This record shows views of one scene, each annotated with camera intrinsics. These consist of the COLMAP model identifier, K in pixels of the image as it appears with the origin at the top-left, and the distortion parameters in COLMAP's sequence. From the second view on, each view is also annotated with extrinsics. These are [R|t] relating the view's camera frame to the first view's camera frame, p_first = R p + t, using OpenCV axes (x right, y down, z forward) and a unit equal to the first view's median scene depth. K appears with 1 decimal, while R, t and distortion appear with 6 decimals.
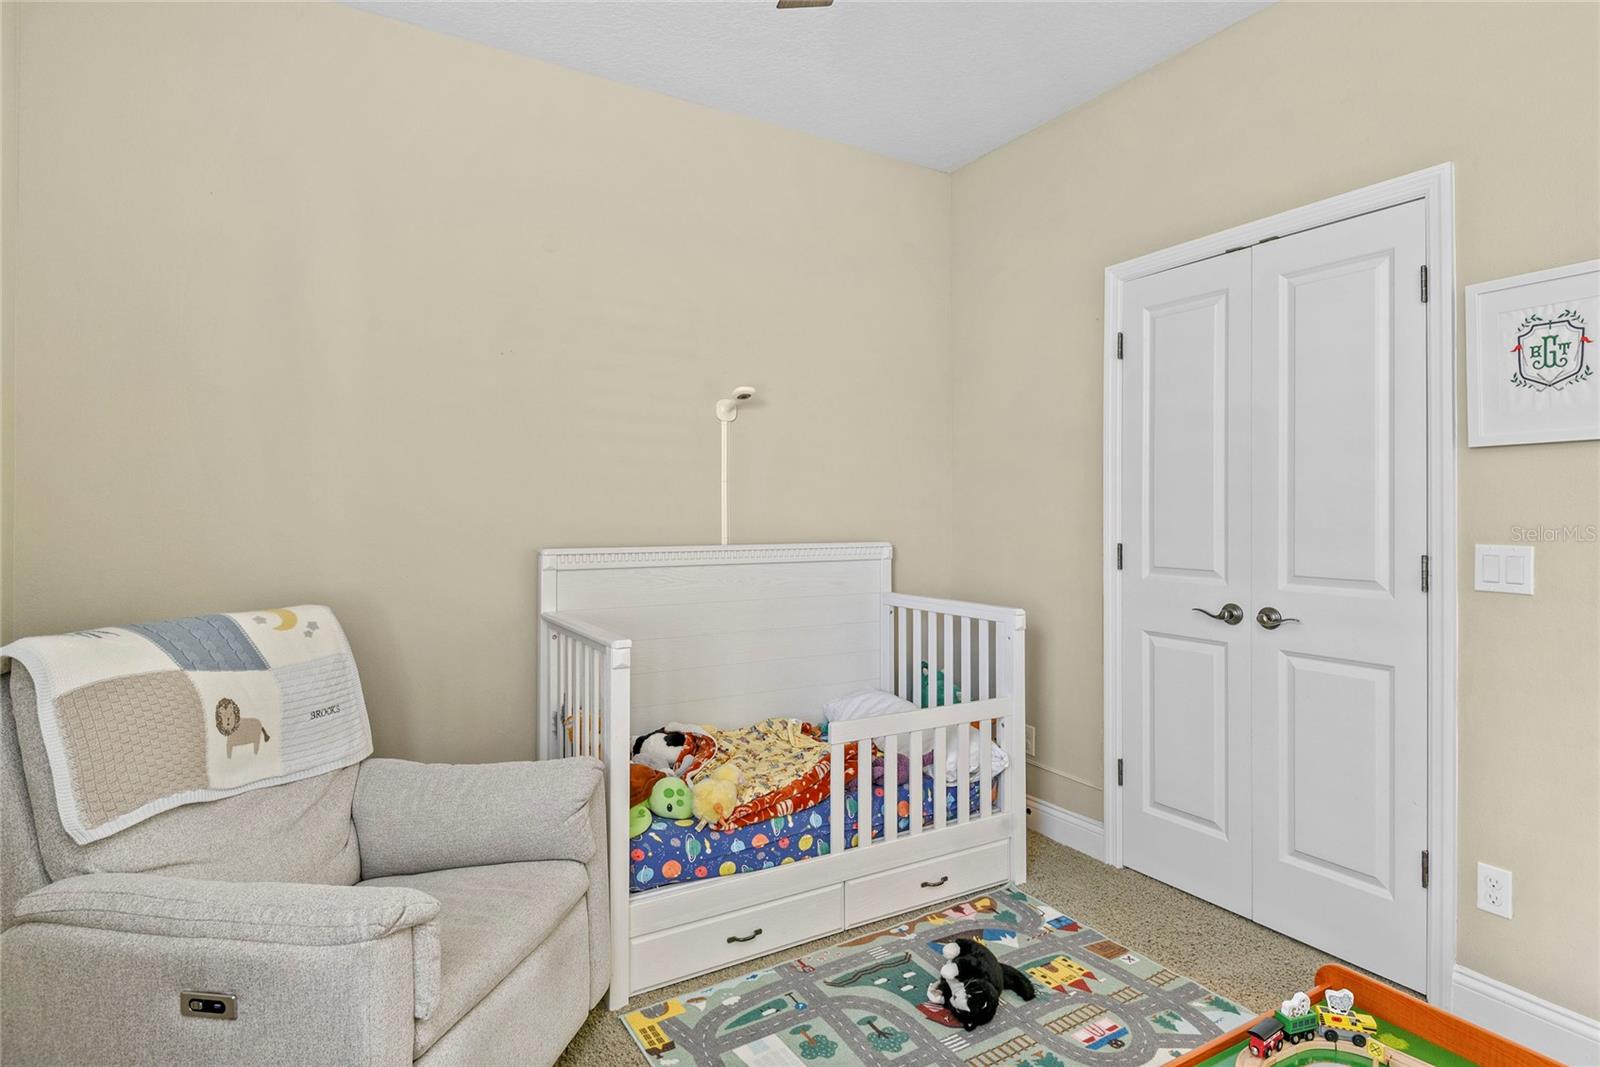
lens RADIAL K [[838.1, 0, 795.0], [0, 838.1, 522.6], [0, 0, 1]] dist [0.008144, -0.000049]
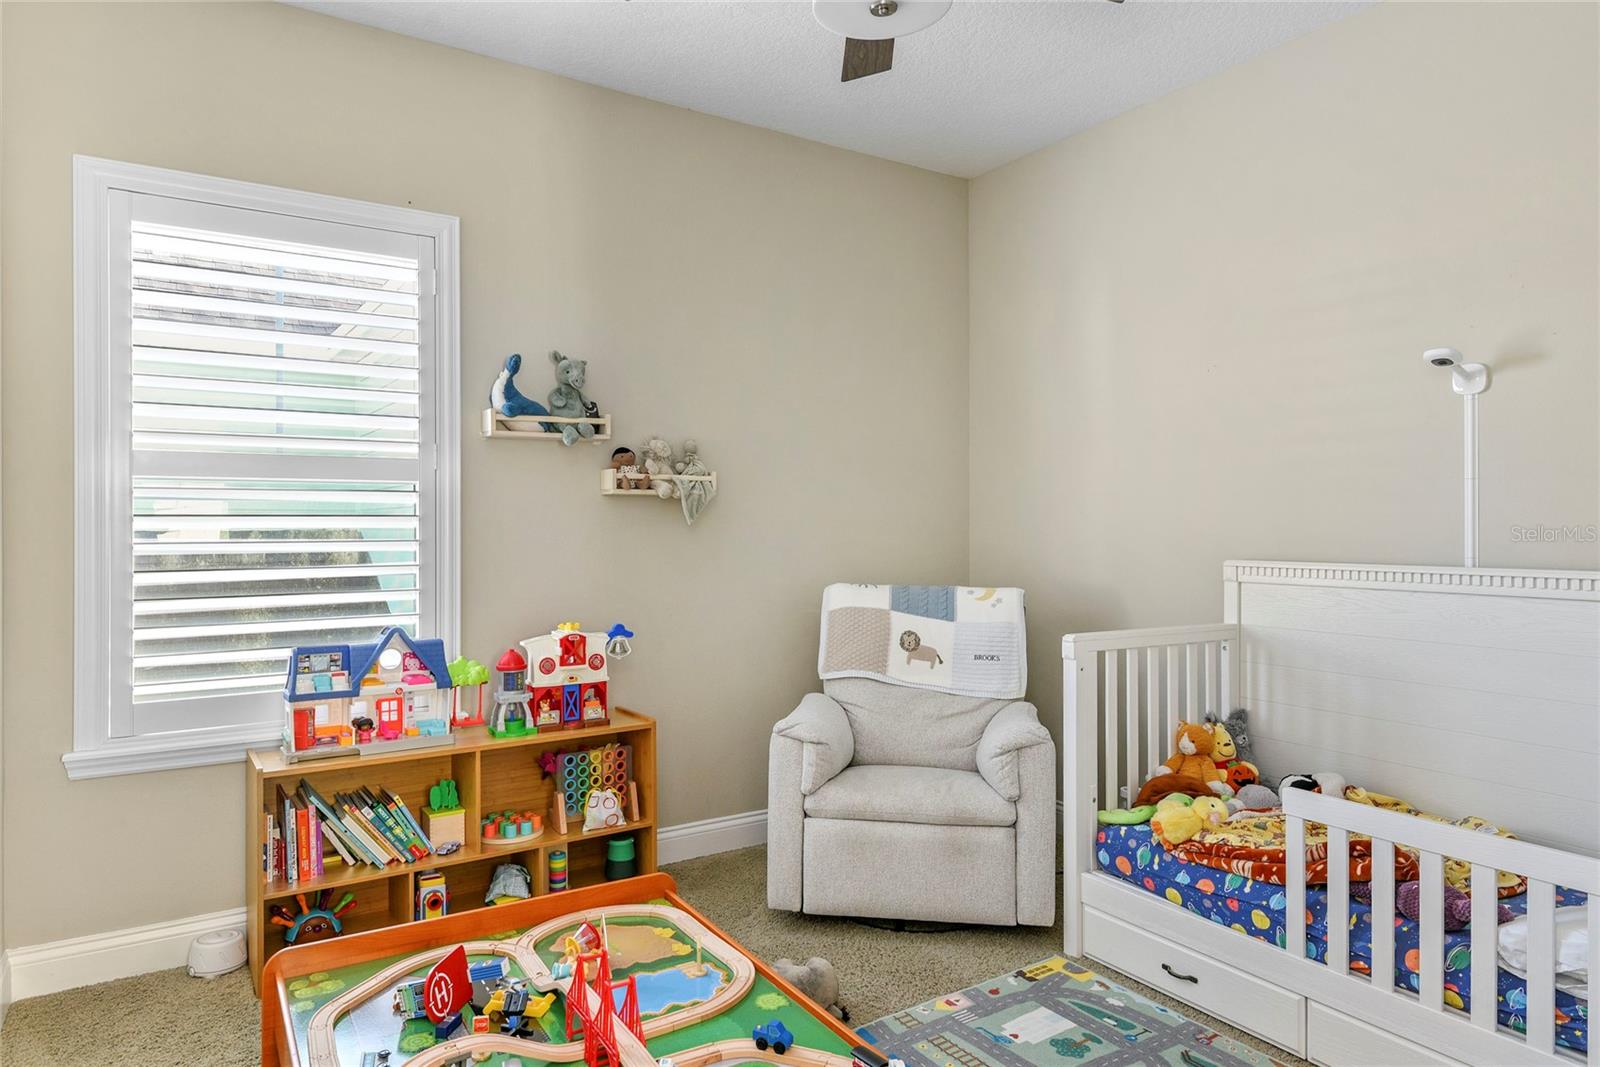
lens RADIAL K [[1000.8, 0, 797.6], [0, 1000.8, 528.7], [0, 0, 1]] dist [-0.010523, -0.005091]
pose [[0.014918, 0.006940, -0.999865, 1.066413], [-0.006764, 0.999954, 0.006840, -0.012070], [0.999866, 0.006661, 0.014964, 0.560274]]
